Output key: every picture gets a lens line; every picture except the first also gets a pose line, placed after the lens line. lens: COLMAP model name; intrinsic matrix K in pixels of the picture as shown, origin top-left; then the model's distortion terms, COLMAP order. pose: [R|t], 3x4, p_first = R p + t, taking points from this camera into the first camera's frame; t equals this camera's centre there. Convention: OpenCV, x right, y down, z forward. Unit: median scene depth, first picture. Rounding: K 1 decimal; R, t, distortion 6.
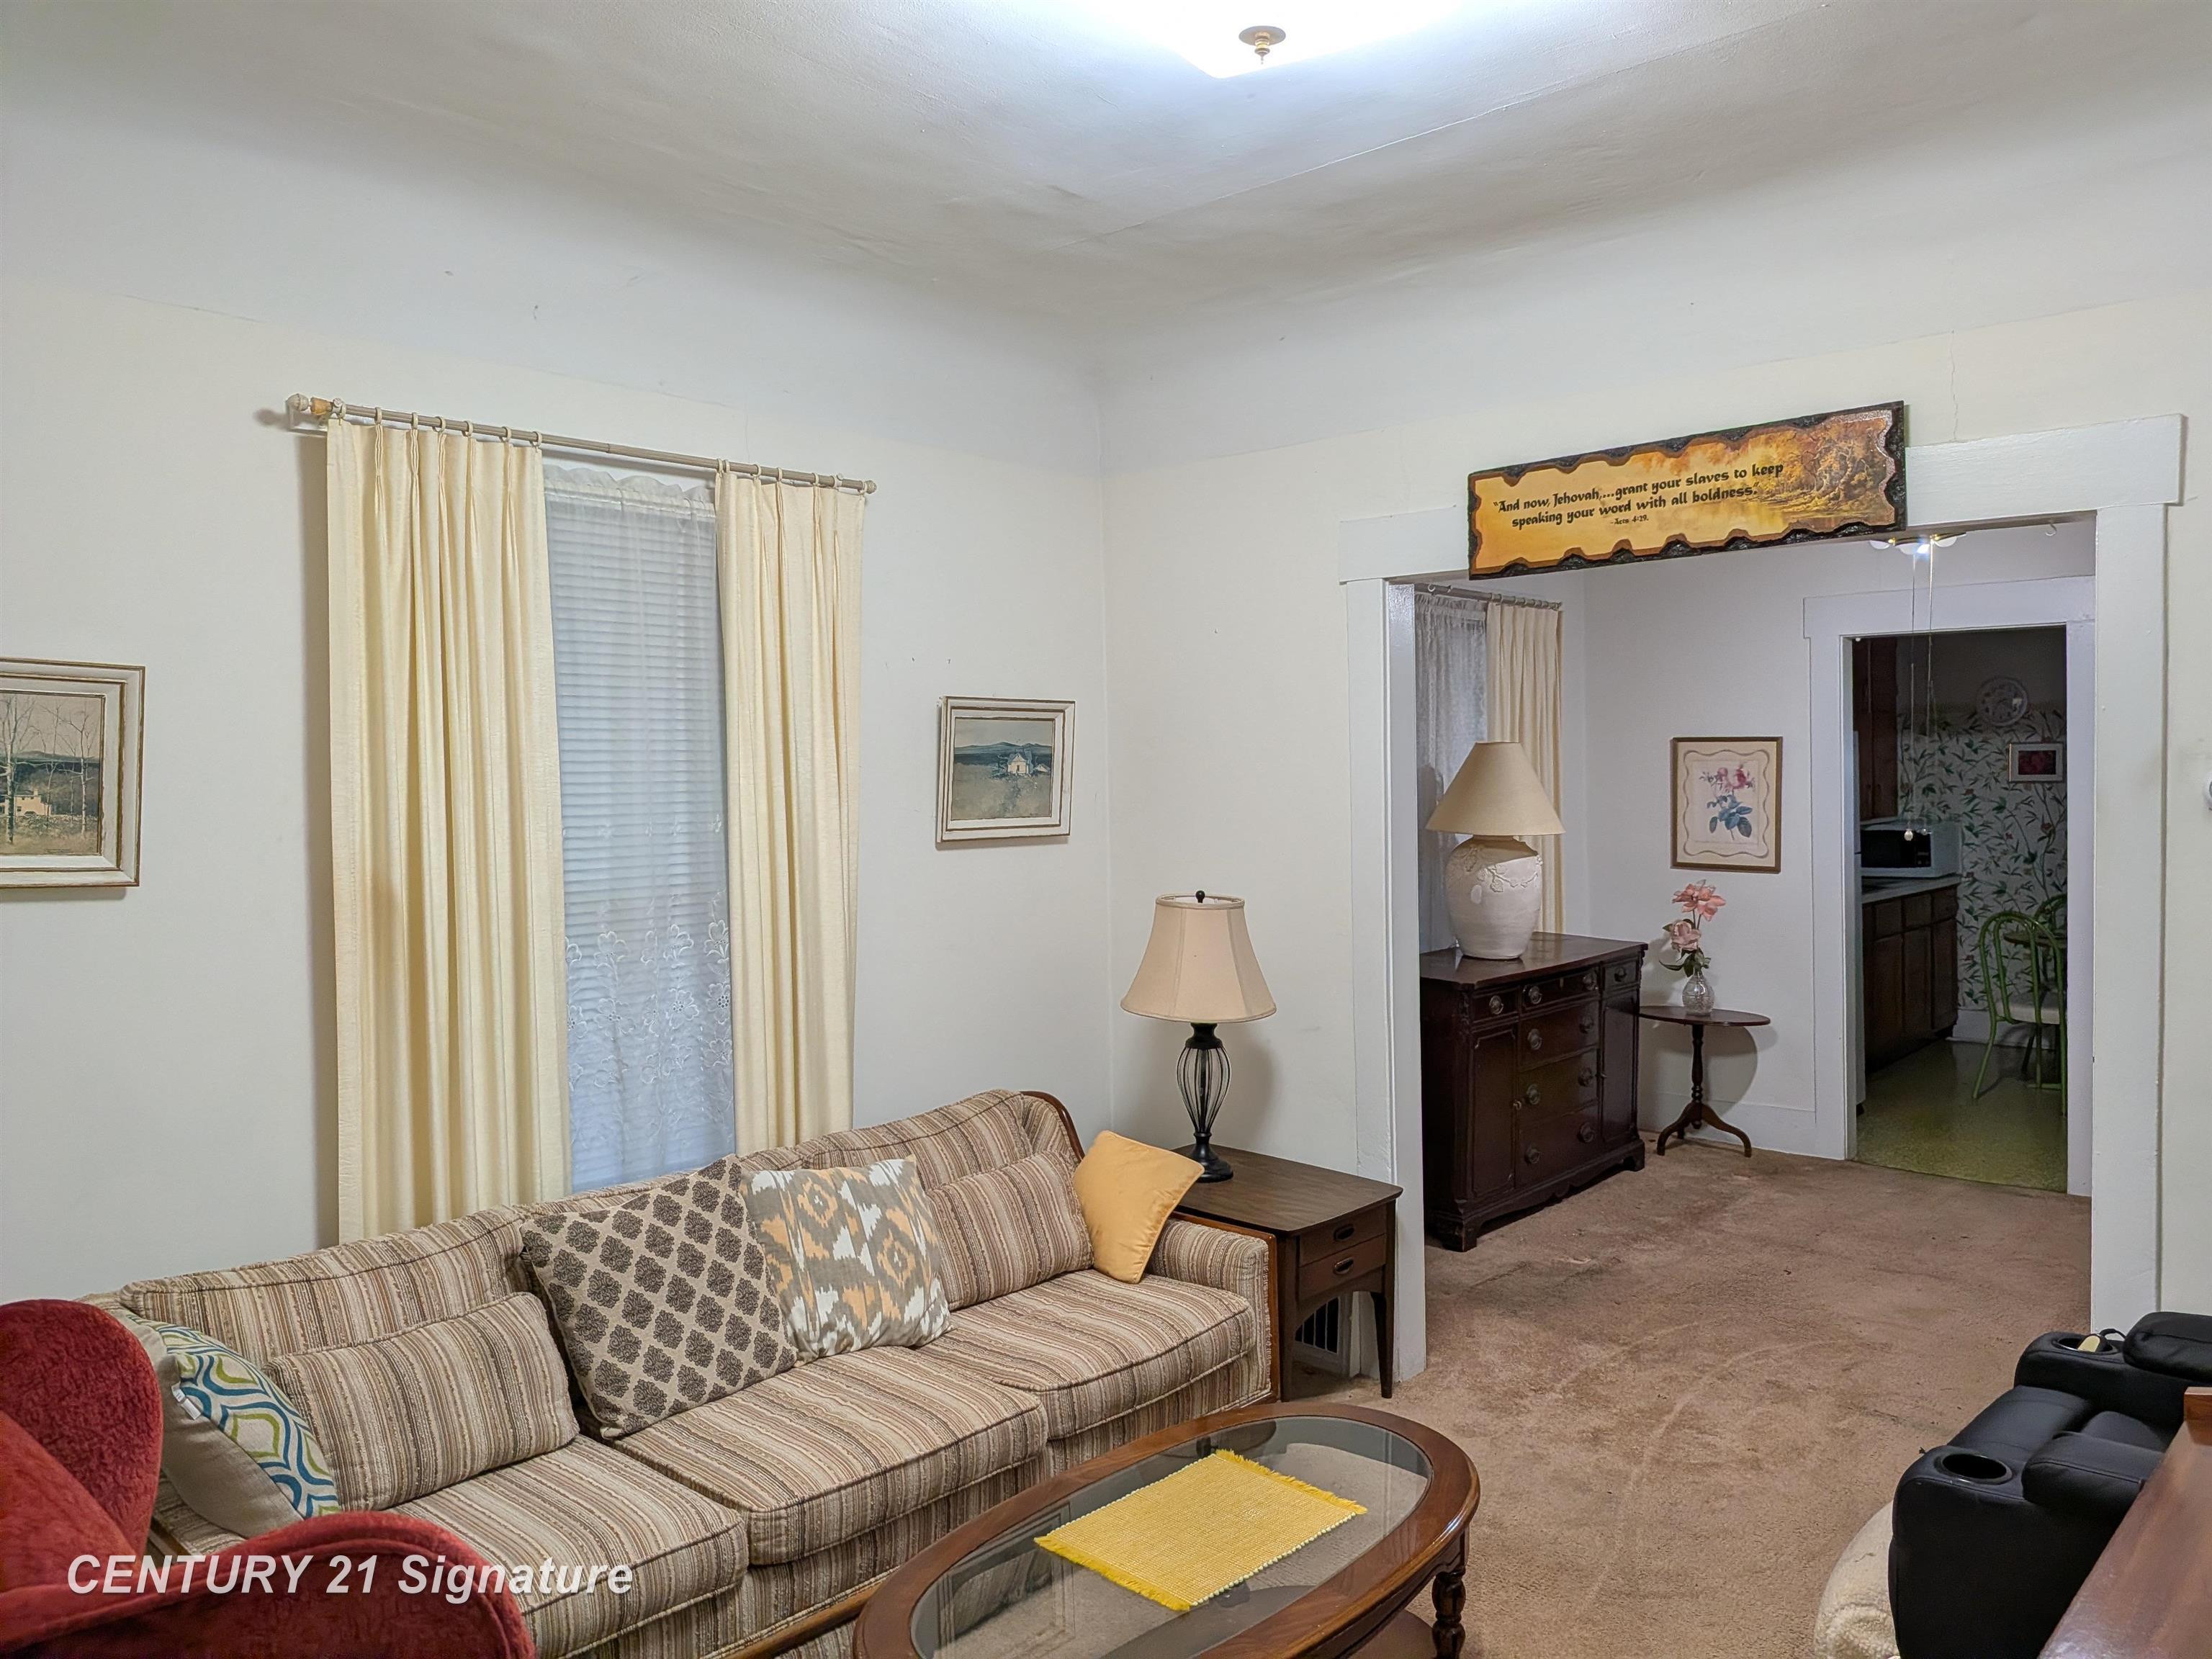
lens RADIAL K [[1527.2, 0, 1100.7], [0, 1527.2, 821.5], [0, 0, 1]] dist [0.070541, -0.145100]
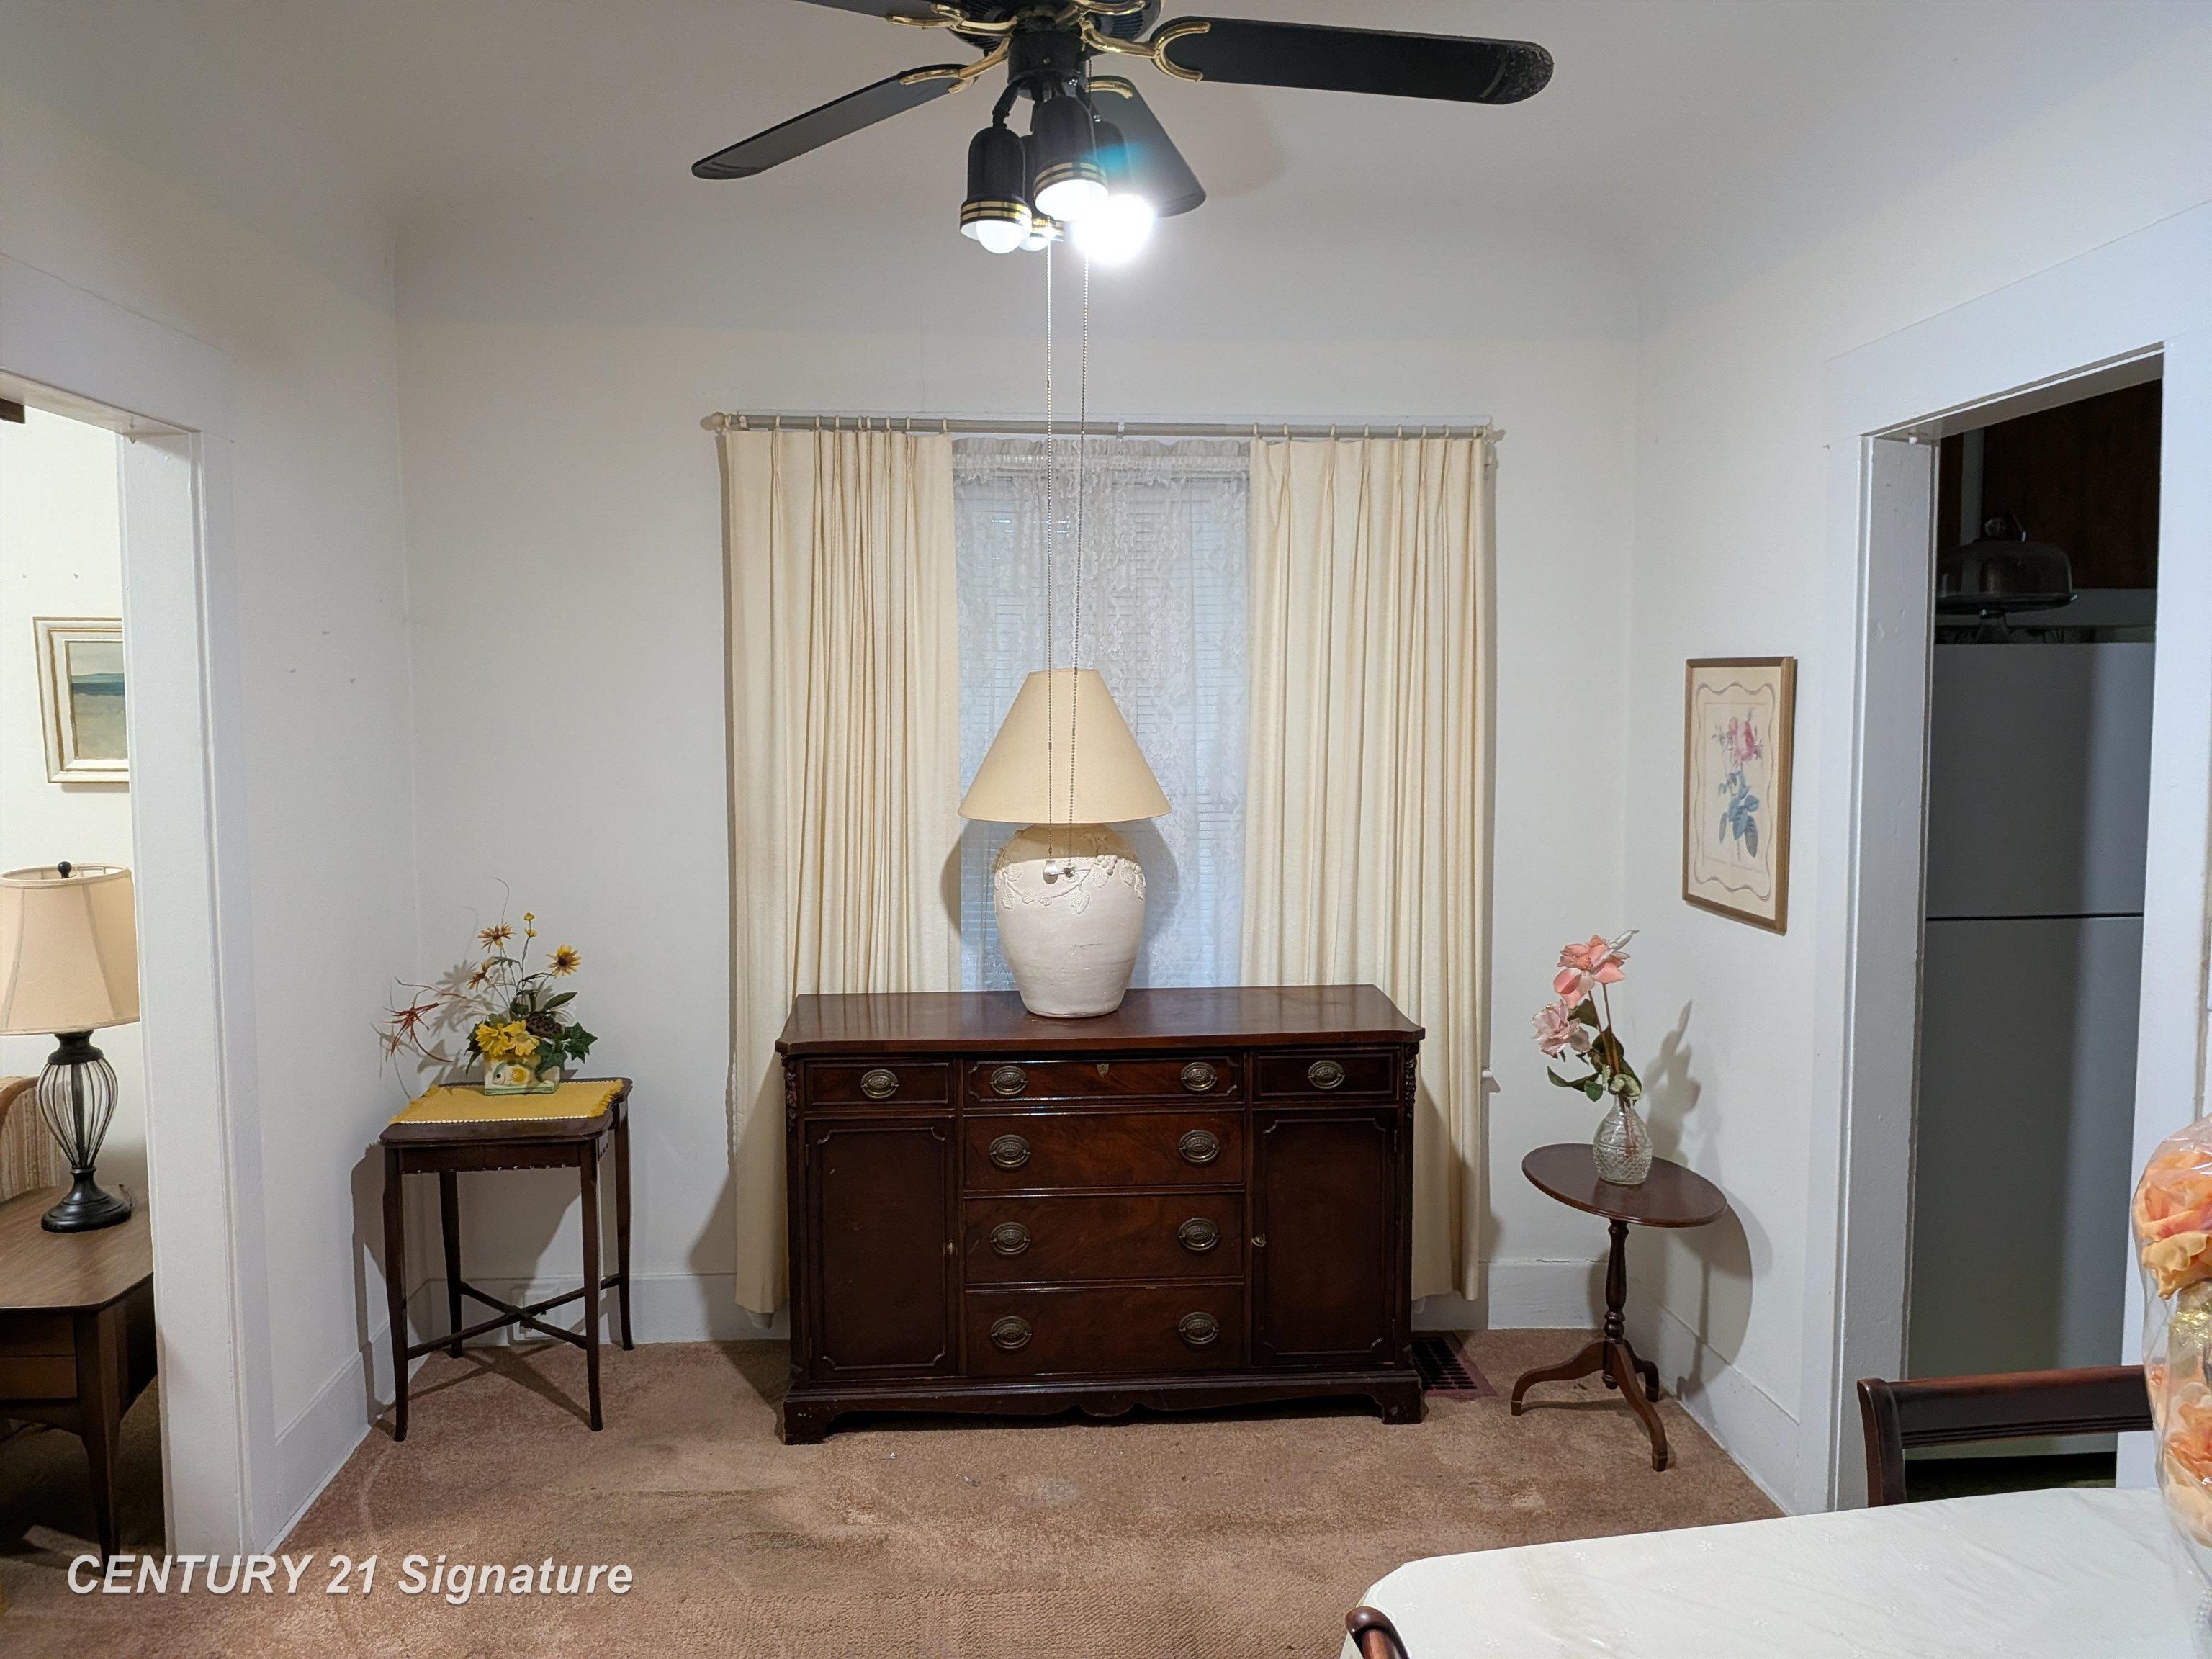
lens RADIAL K [[1527.2, 0, 1100.7], [0, 1527.2, 821.5], [0, 0, 1]] dist [0.070541, -0.145100]
pose [[0.732547, 0.065702, -0.677538, 0.600158], [-0.034447, 0.997634, 0.059498, -0.023831], [0.679844, -0.020246, 0.733077, 0.480024]]
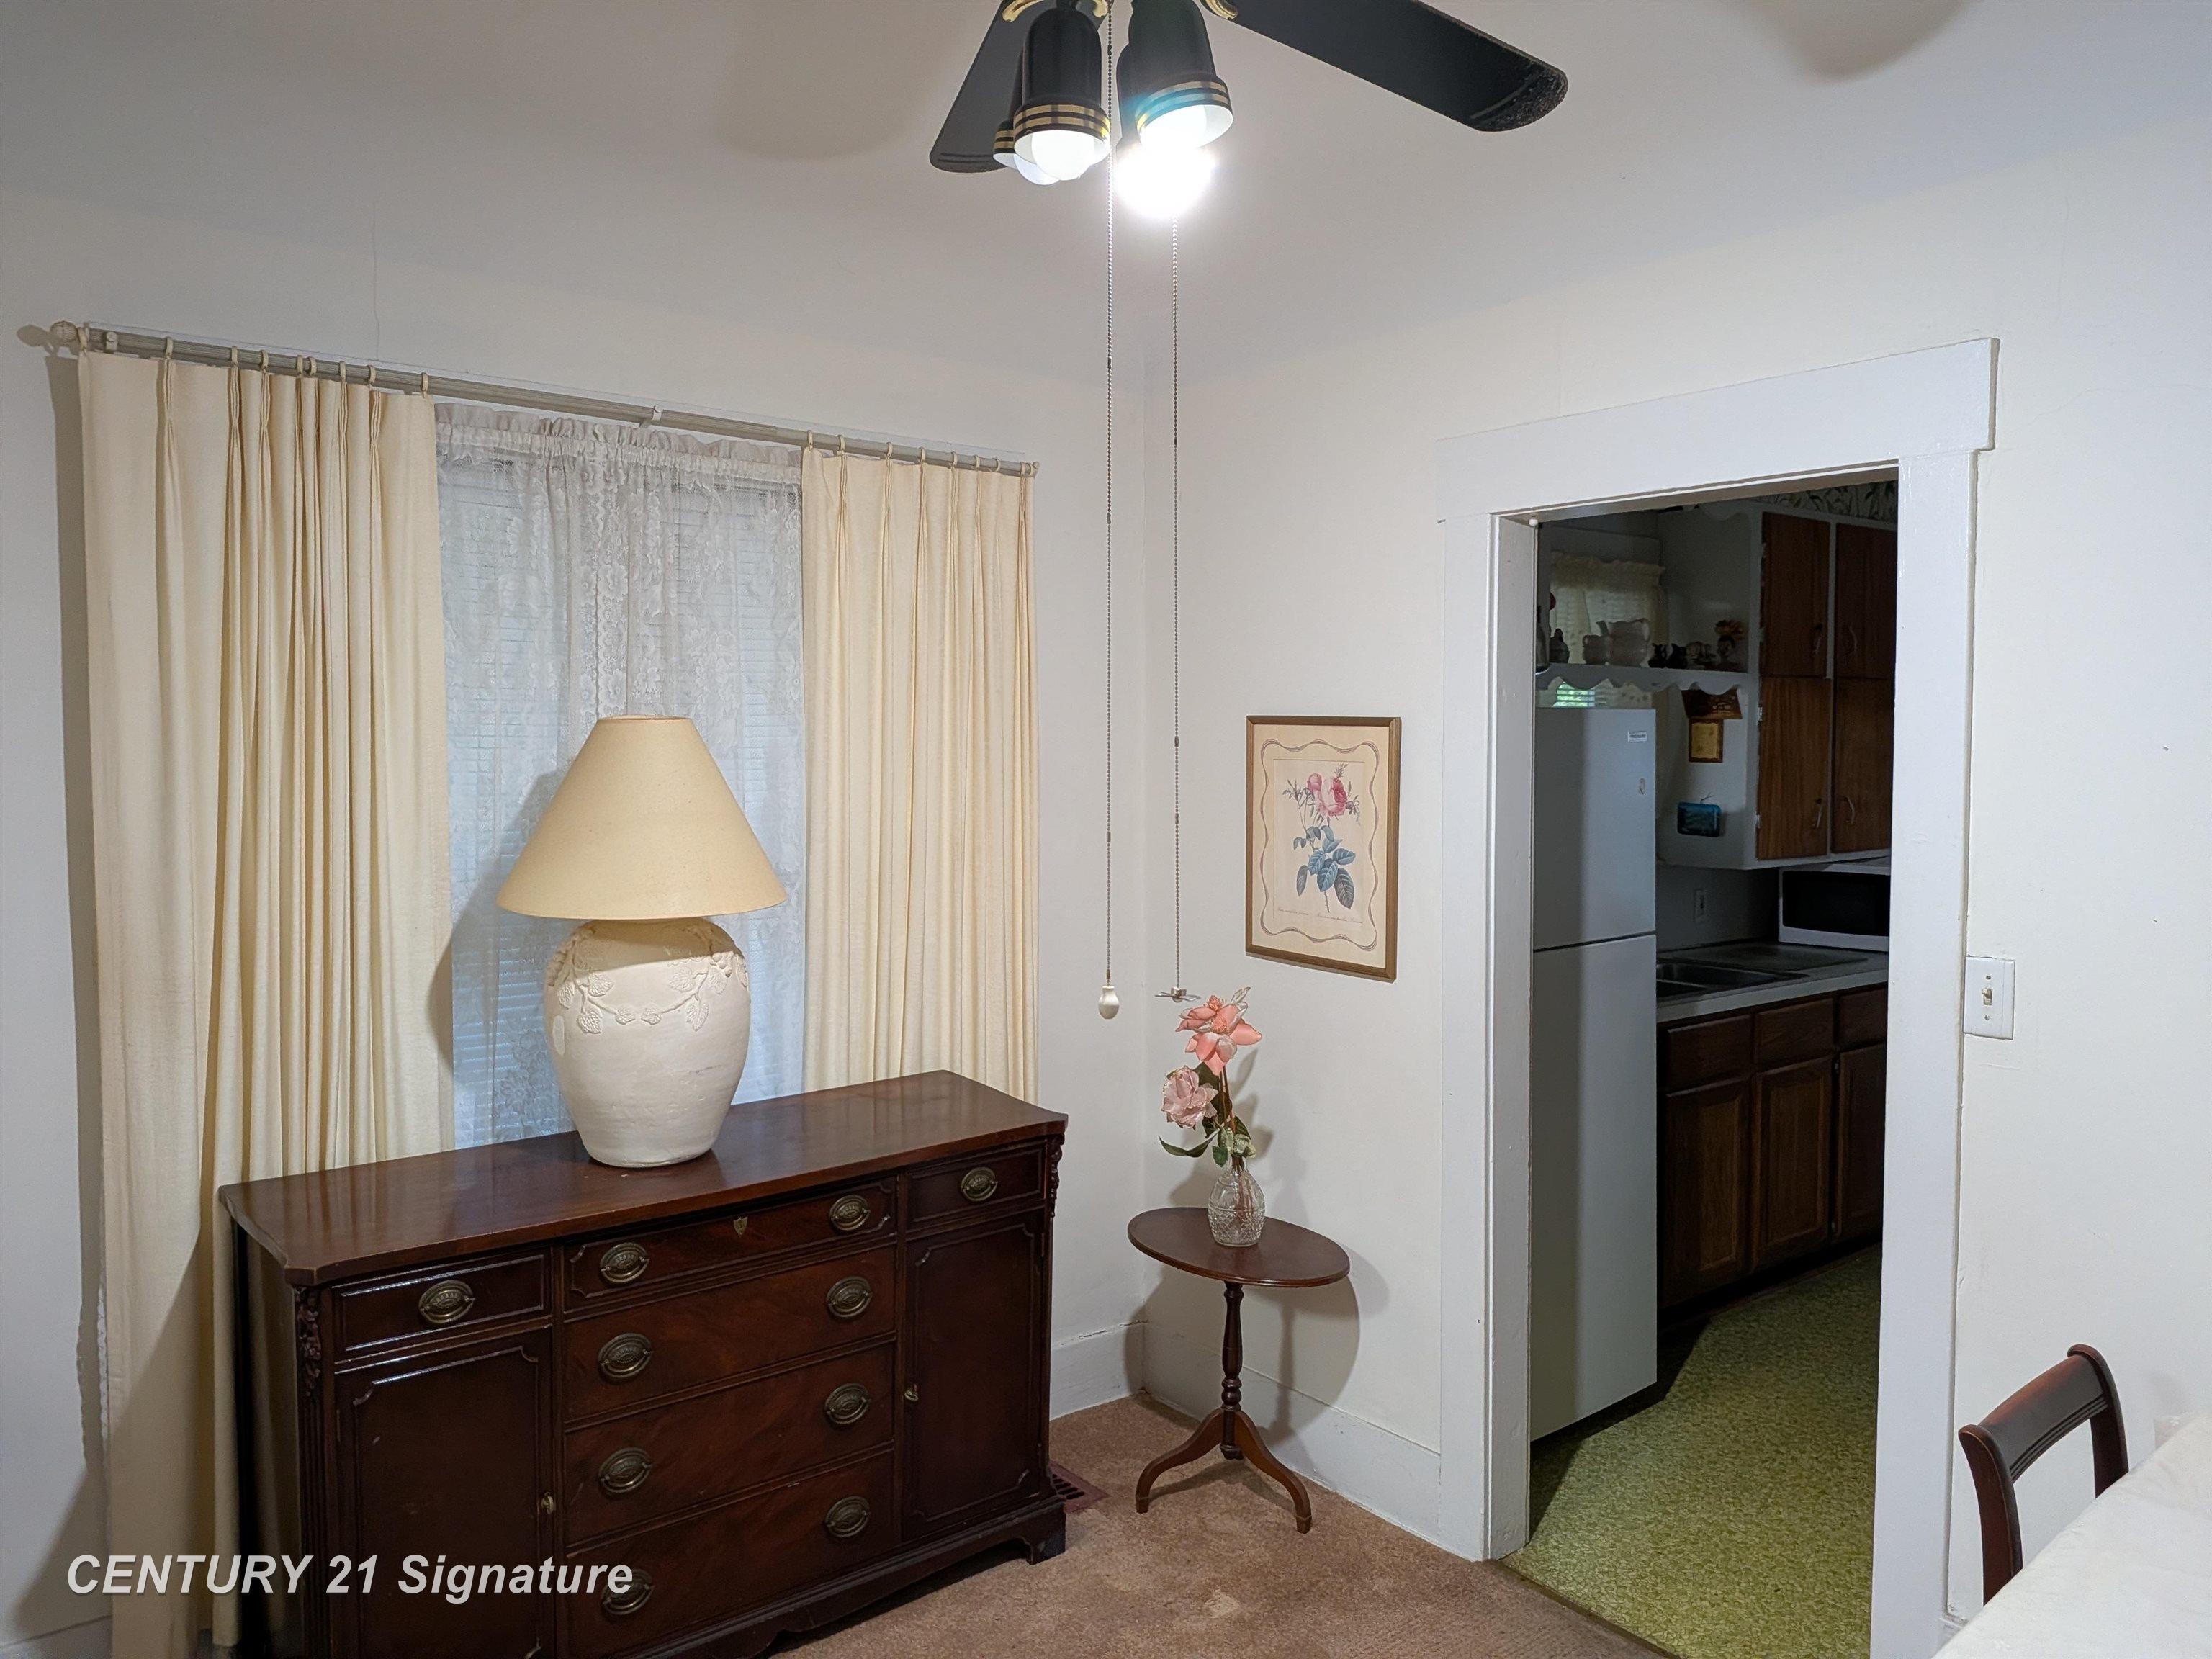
lens RADIAL K [[1527.2, 0, 1100.7], [0, 1527.2, 821.5], [0, 0, 1]] dist [0.070541, -0.145100]
pose [[0.989378, 0.026681, -0.142896, 0.407316], [-0.023921, 0.999493, 0.020999, -0.027979], [0.143384, -0.017358, 0.989515, 0.468272]]
